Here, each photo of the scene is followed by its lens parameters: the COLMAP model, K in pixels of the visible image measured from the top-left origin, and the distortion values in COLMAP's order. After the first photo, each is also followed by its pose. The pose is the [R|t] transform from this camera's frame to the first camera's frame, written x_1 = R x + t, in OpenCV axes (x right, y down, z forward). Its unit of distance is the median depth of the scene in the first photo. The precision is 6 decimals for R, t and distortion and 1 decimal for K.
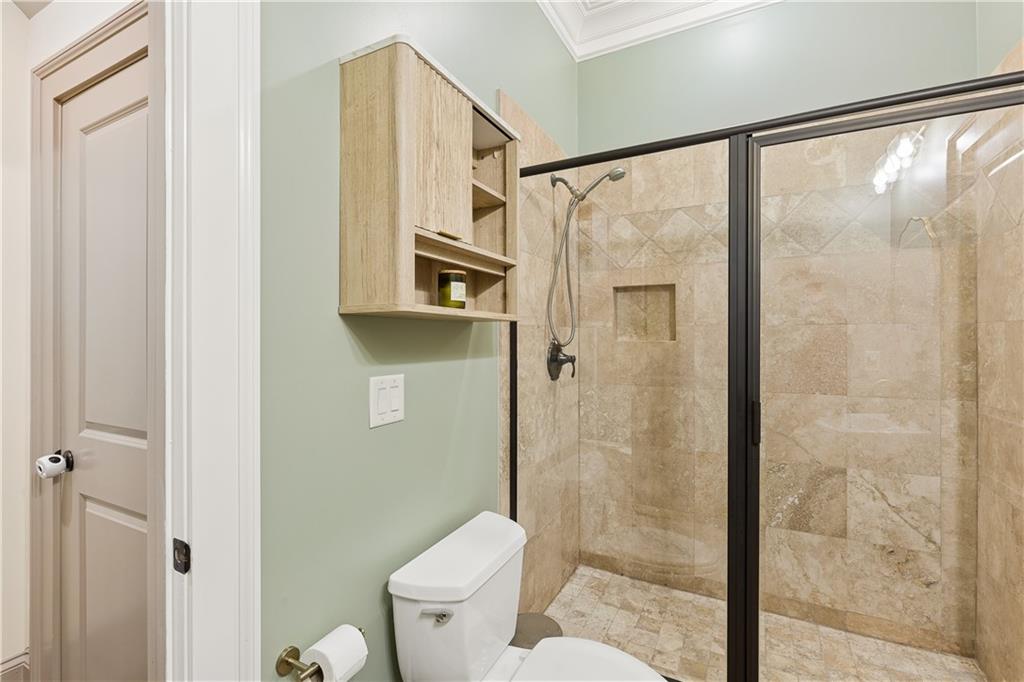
lens RADIAL K [[462.7, 0, 516.8], [0, 462.7, 338.5], [0, 0, 1]] dist [0.003158, 0.000457]
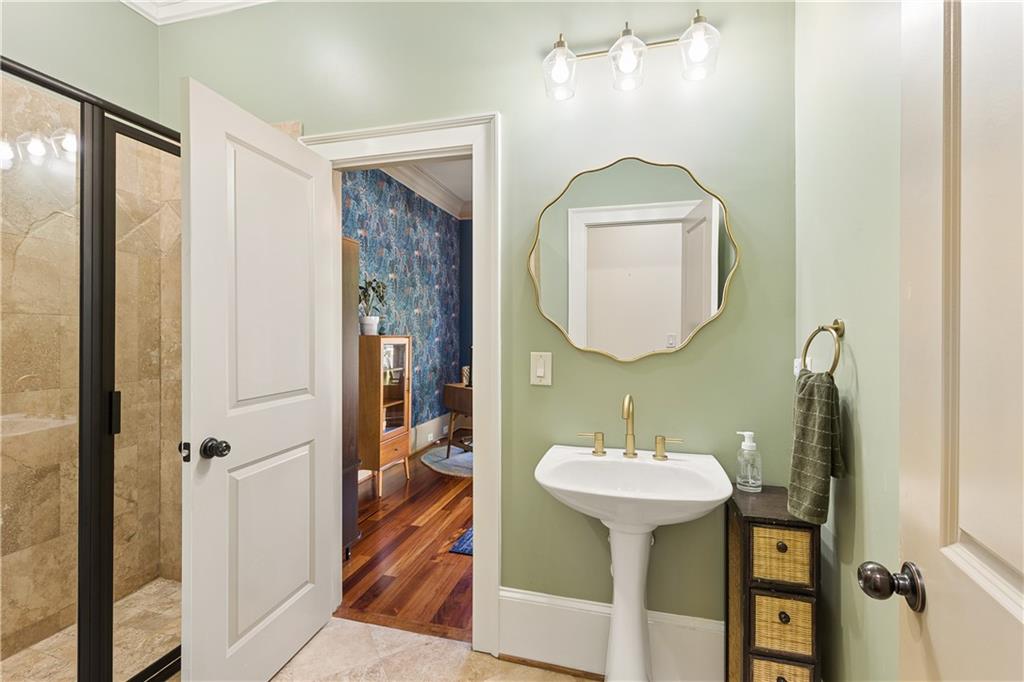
lens RADIAL K [[462.7, 0, 514.4], [0, 462.7, 336.0], [0, 0, 1]] dist [0.003158, 0.000457]
pose [[-0.215692, -0.002636, 0.976458, -0.473154], [0.001887, 0.999993, 0.003116, 0.013133], [-0.976460, 0.002515, -0.215686, 0.298663]]
